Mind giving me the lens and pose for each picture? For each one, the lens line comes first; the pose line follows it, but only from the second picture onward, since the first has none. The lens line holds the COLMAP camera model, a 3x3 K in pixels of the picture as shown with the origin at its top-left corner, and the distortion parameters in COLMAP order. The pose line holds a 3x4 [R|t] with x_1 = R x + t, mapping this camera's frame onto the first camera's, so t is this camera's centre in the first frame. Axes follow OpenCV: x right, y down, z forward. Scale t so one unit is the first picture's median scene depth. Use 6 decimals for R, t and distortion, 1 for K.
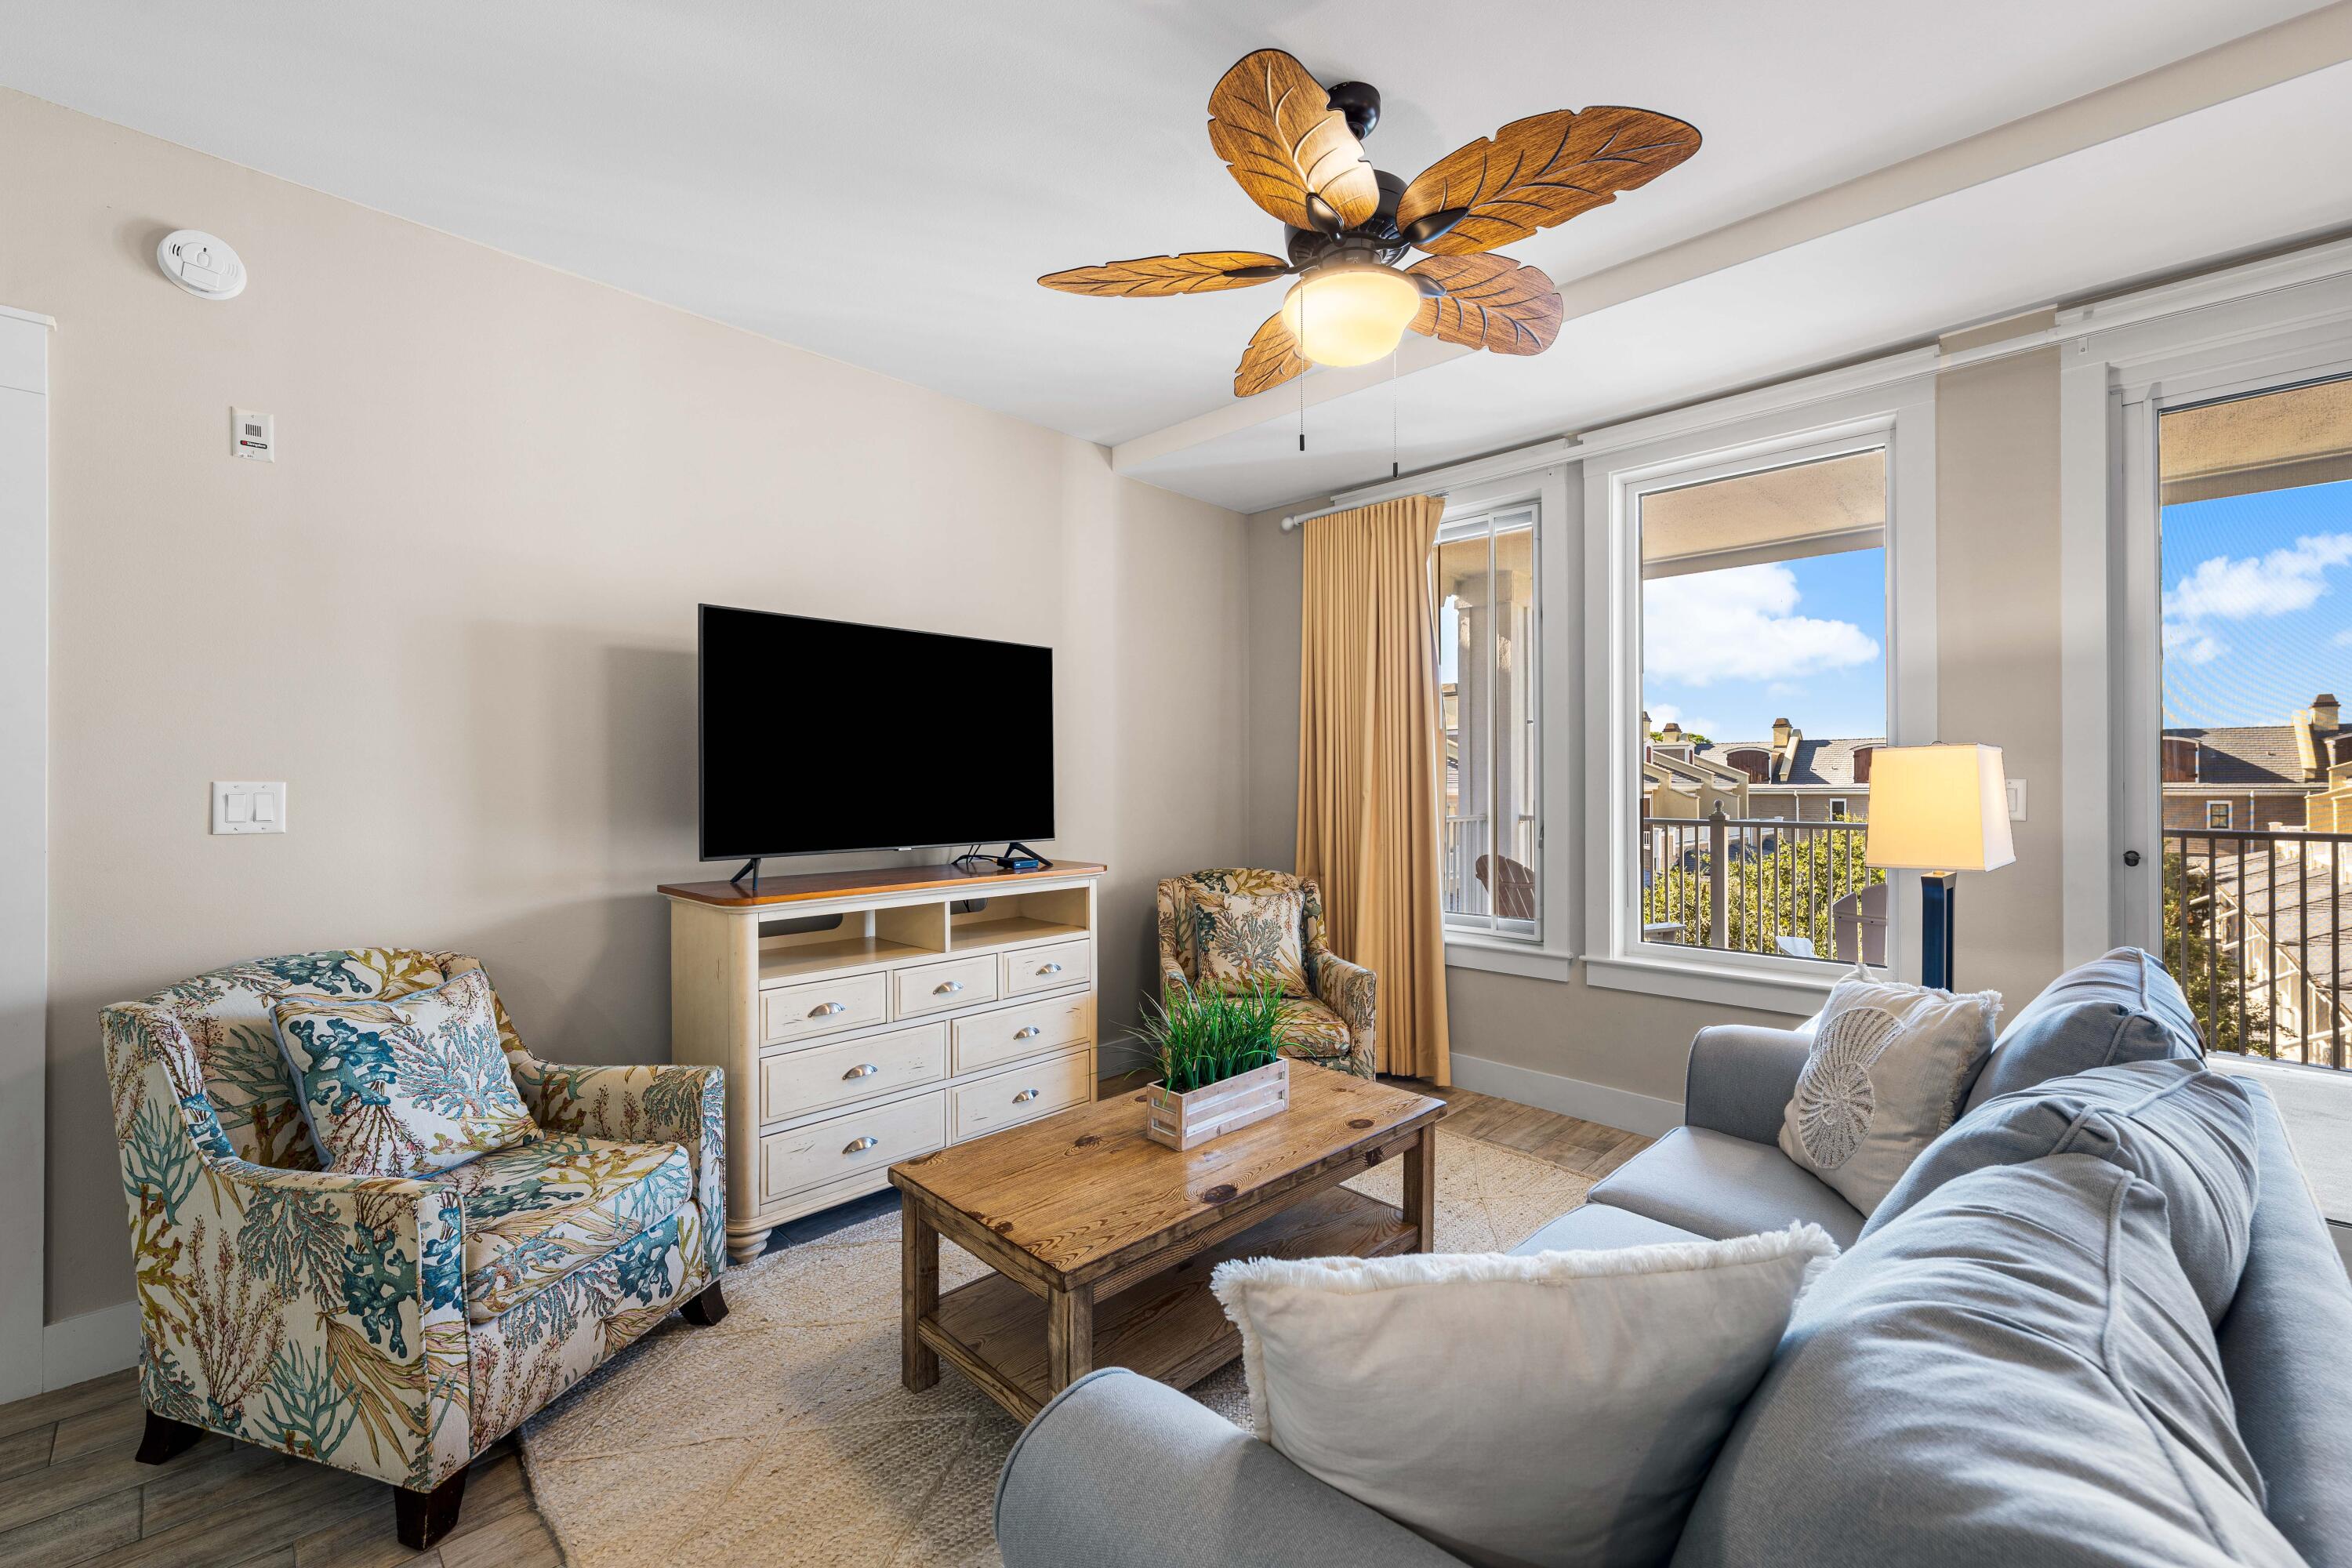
lens RADIAL K [[984.7, 0, 1212.4], [0, 984.7, 779.9], [0, 0, 1]] dist [-0.000037, 0.001294]
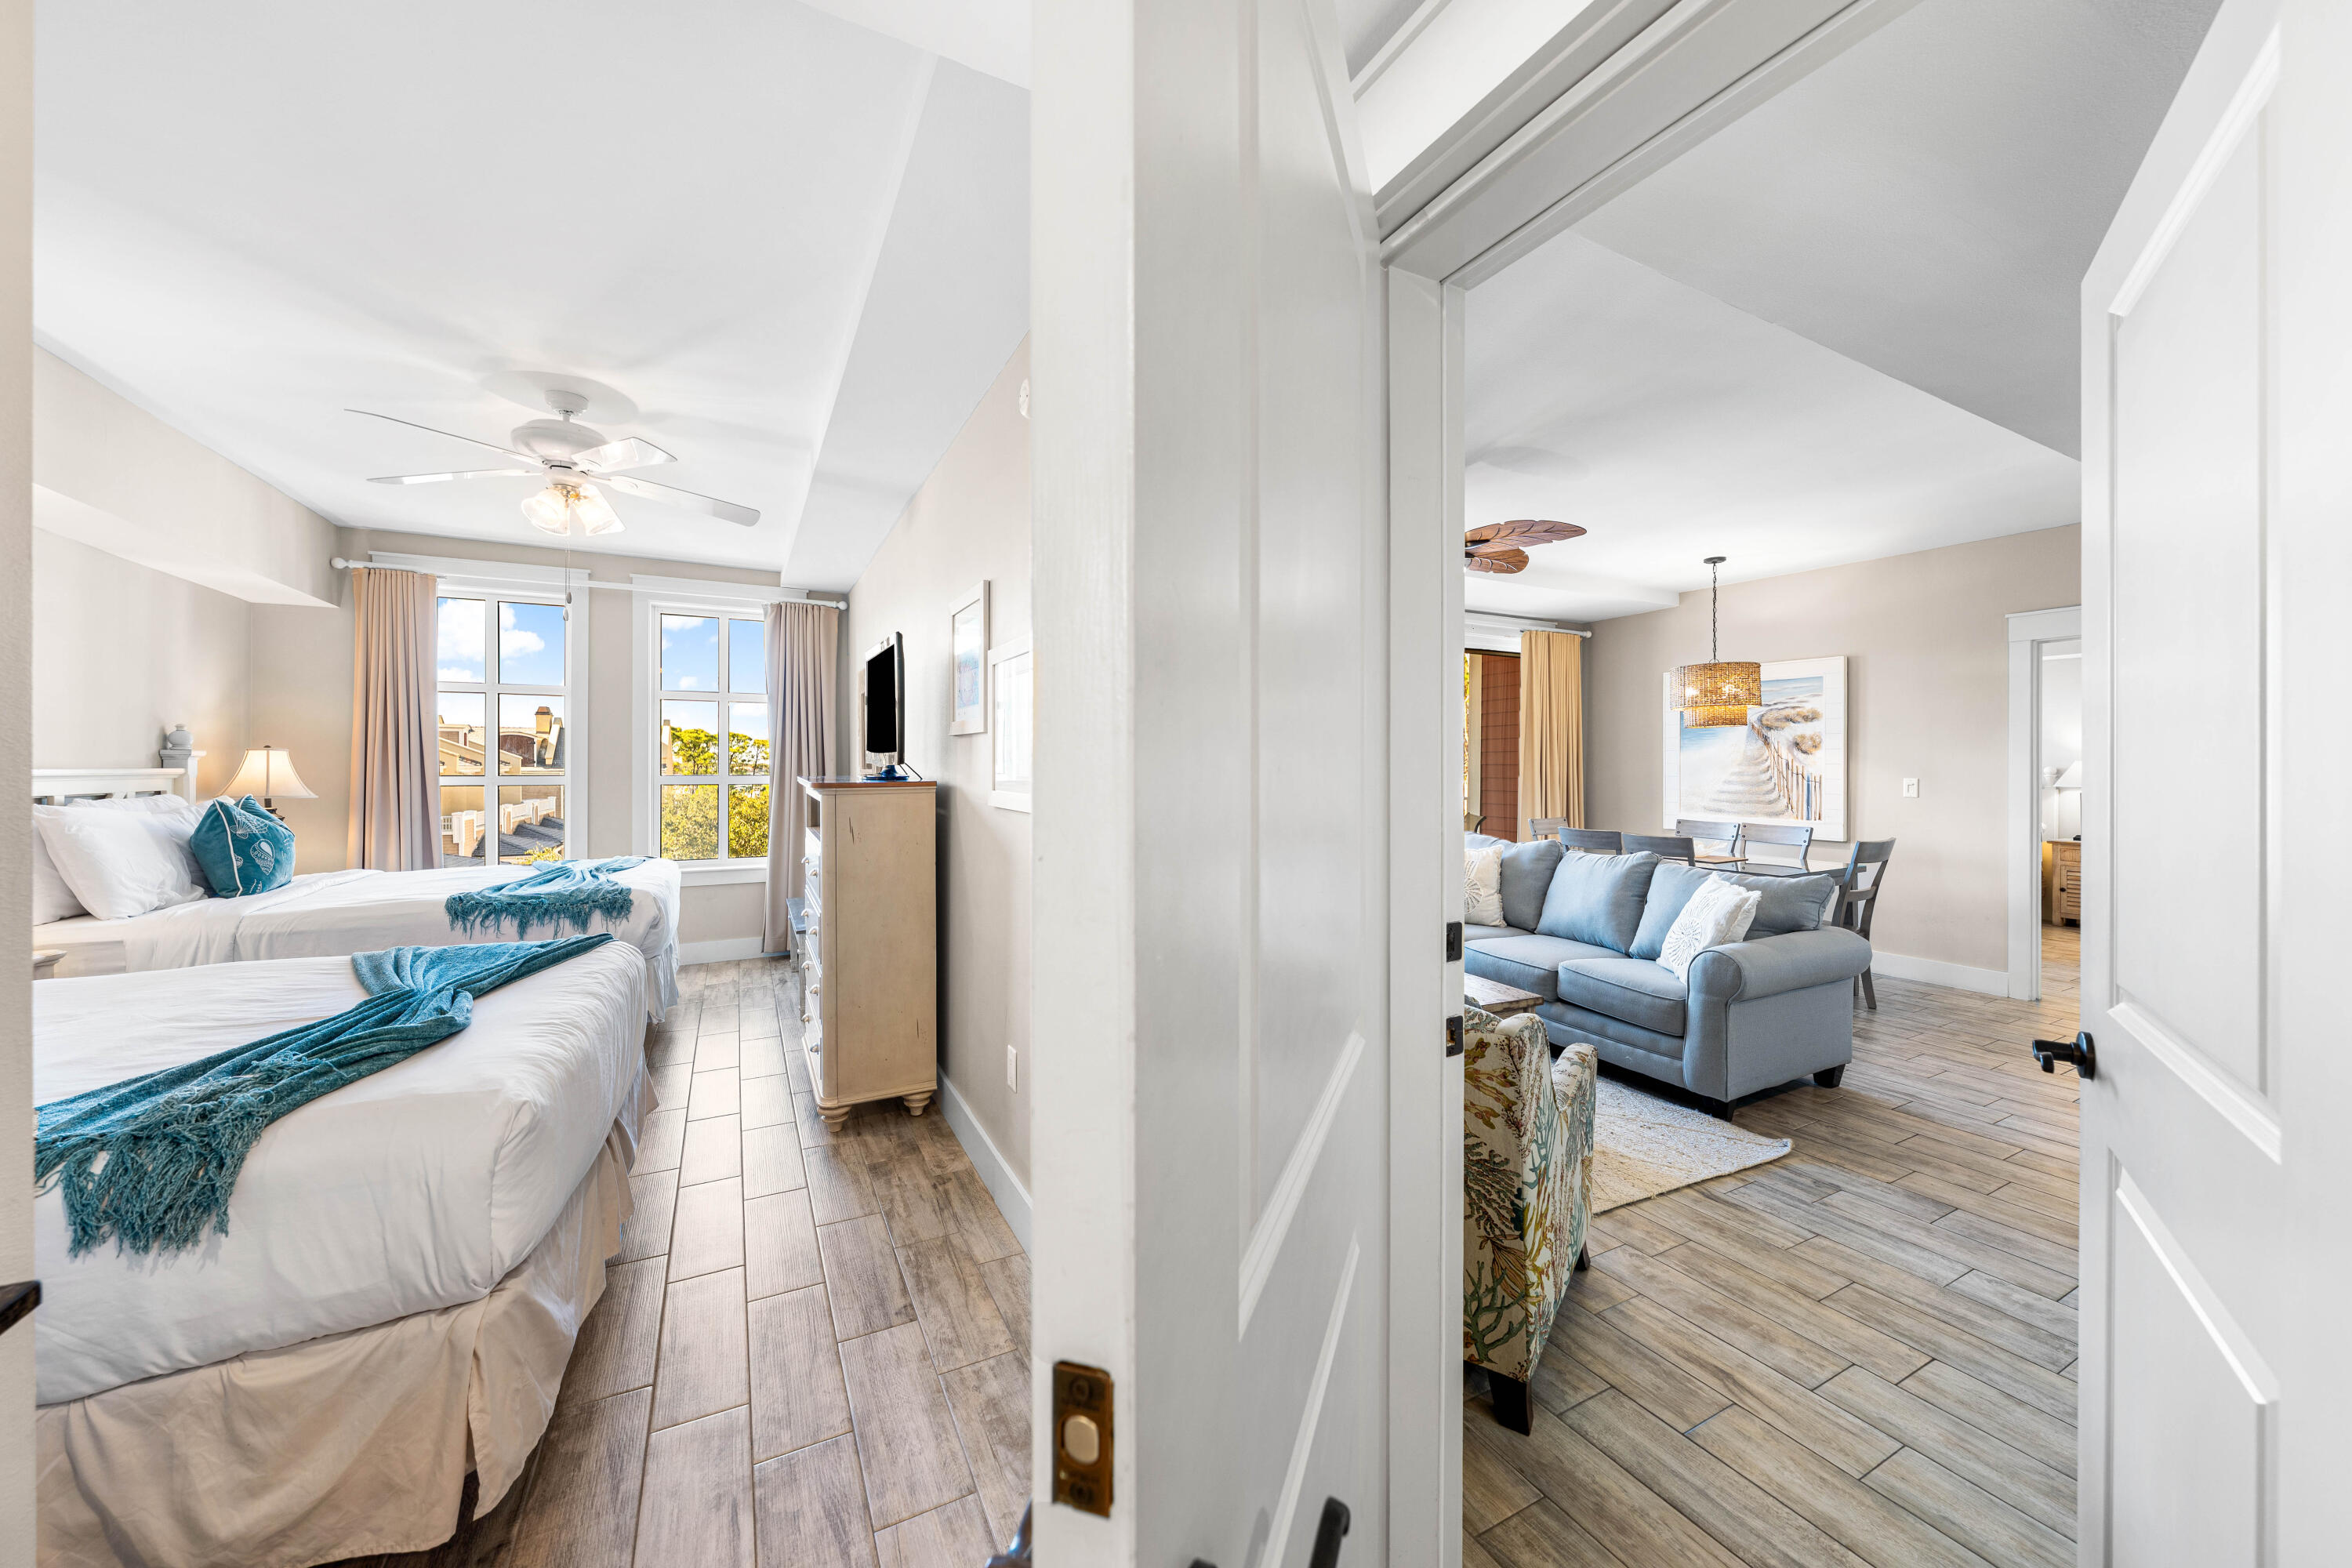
lens RADIAL K [[845.2, 0, 1174.3], [0, 845.2, 768.2], [0, 0, 1]] dist [-0.002327, -0.000610]
pose [[0.309979, 0.004215, 0.950734, -1.547451], [-0.008511, 0.999962, -0.001658, -0.014878], [-0.950705, -0.007578, 0.310003, 0.813277]]
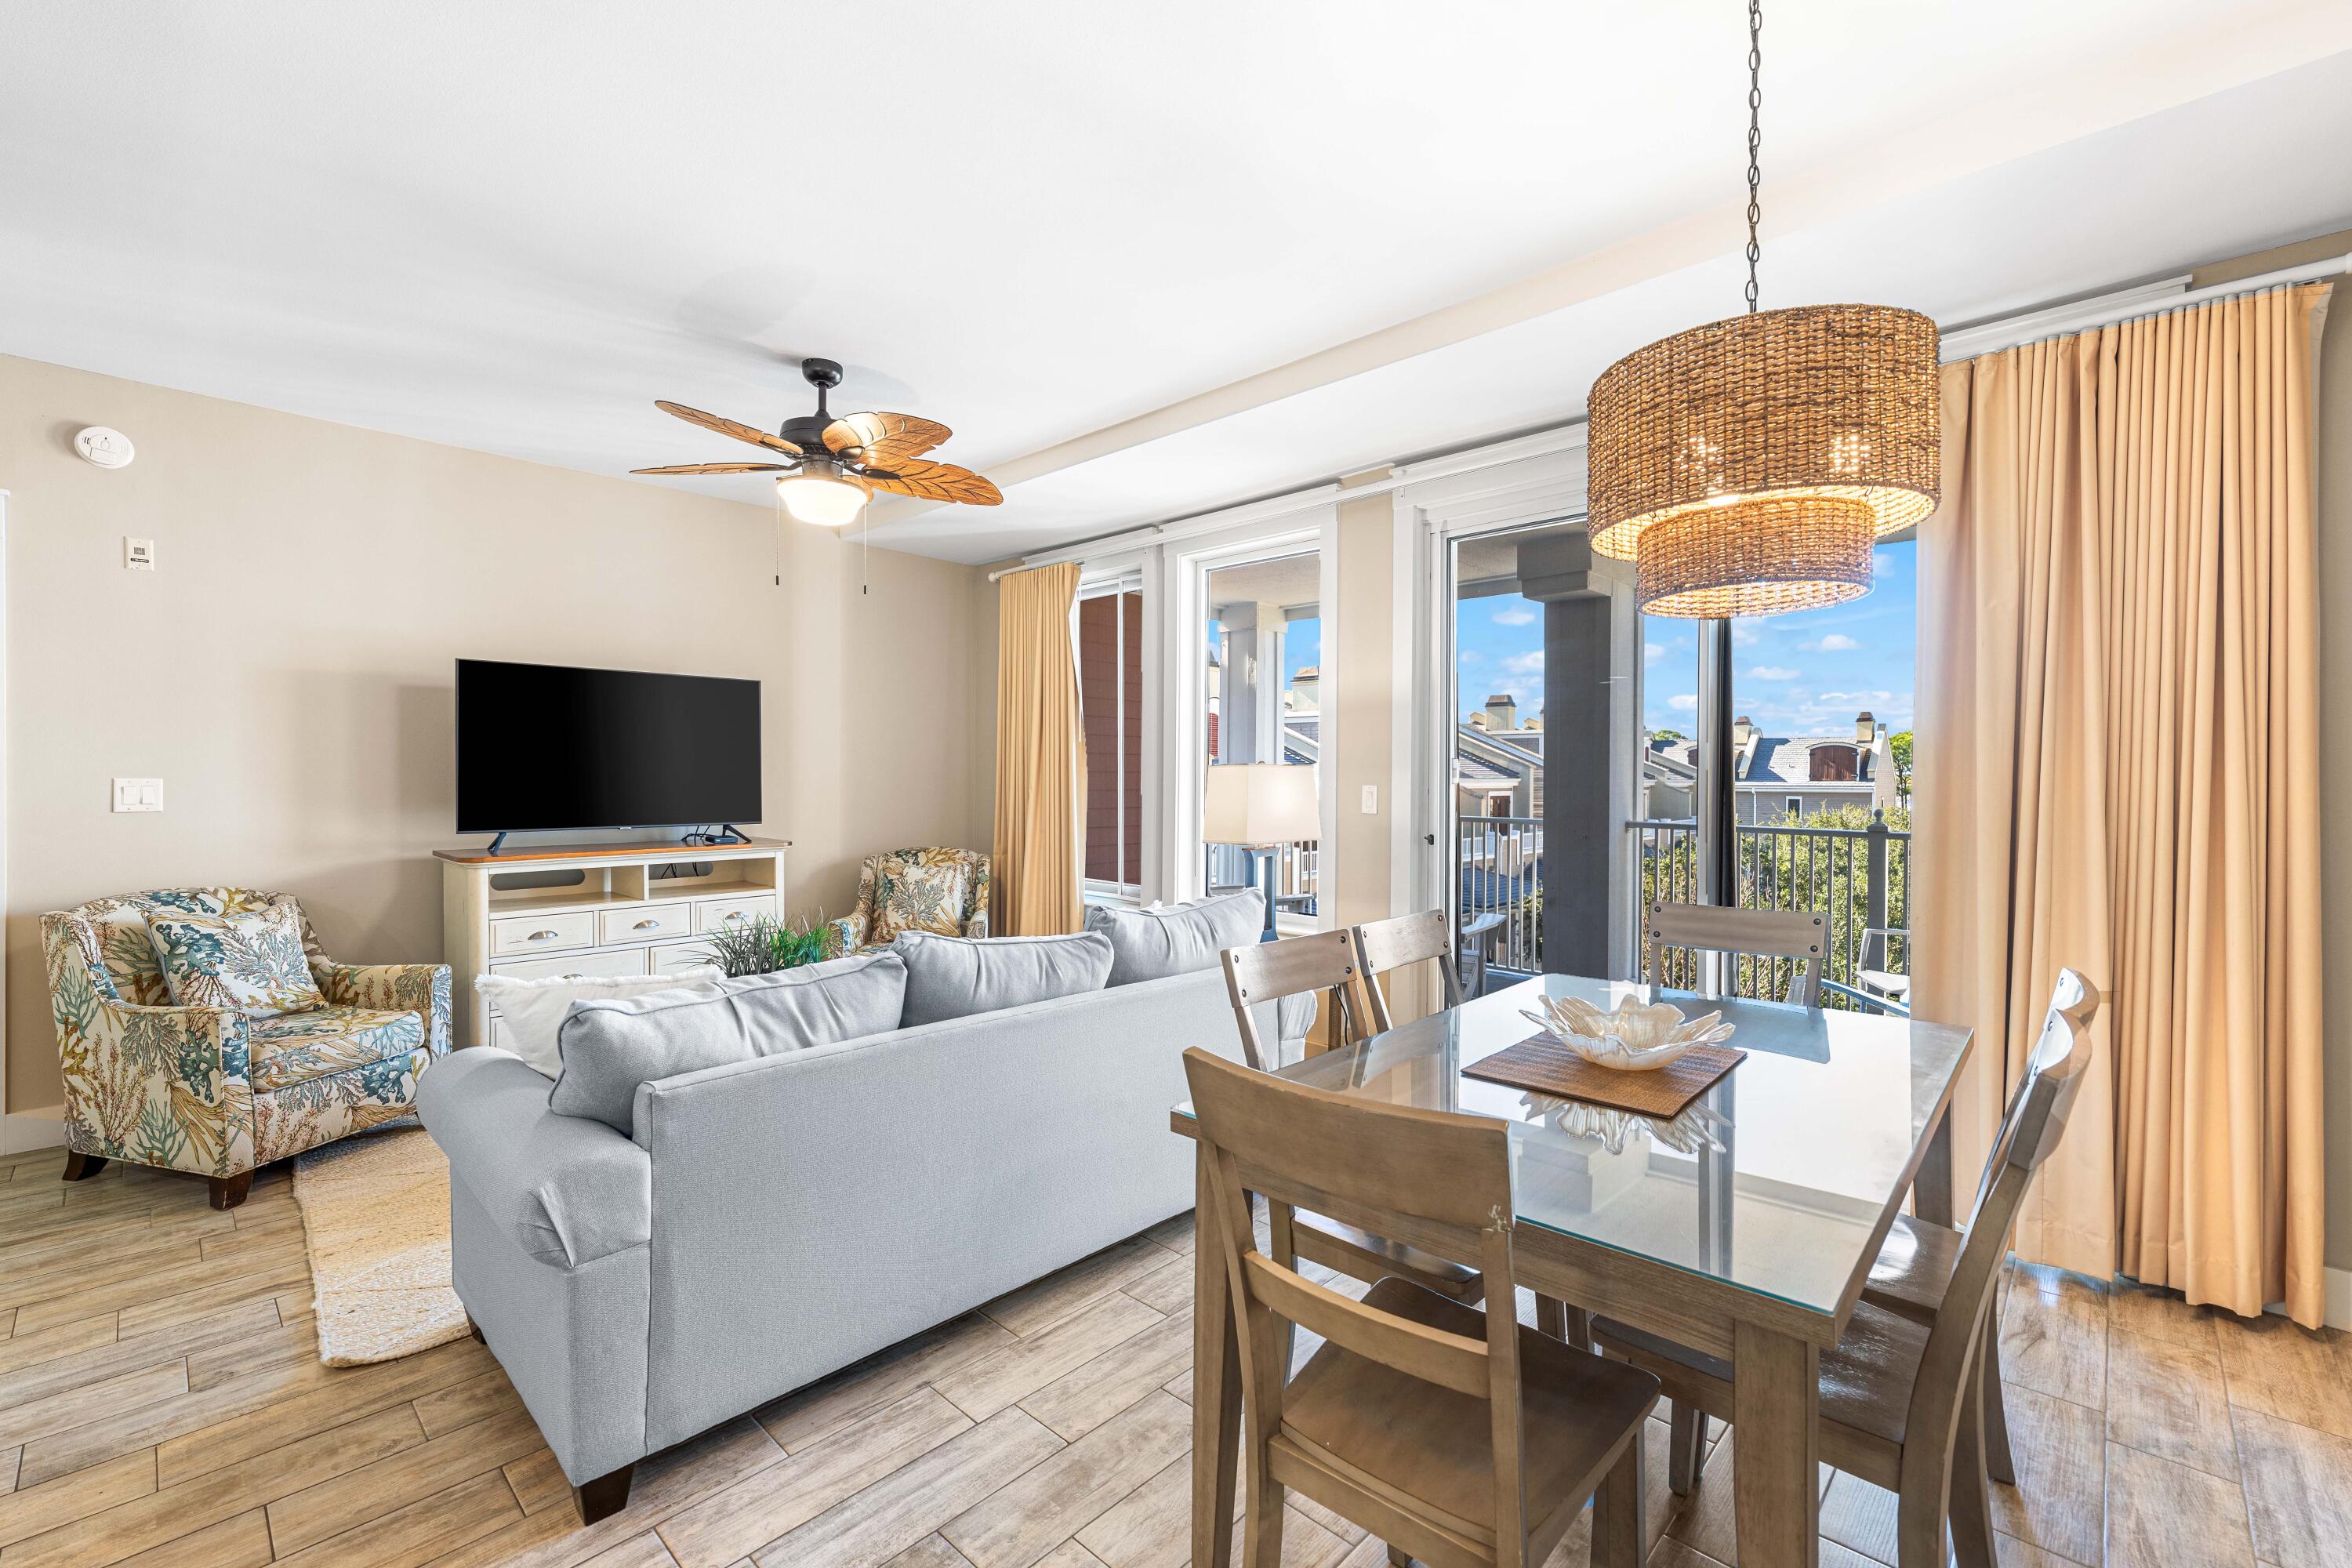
lens RADIAL K [[984.7, 0, 1190.6], [0, 984.7, 783.9], [0, 0, 1]] dist [-0.000037, 0.001294]
pose [[0.999863, 0.008368, 0.014268, 0.610565], [-0.008531, 0.999899, 0.011392, -0.019723], [-0.014172, -0.011512, 0.999833, -0.533986]]
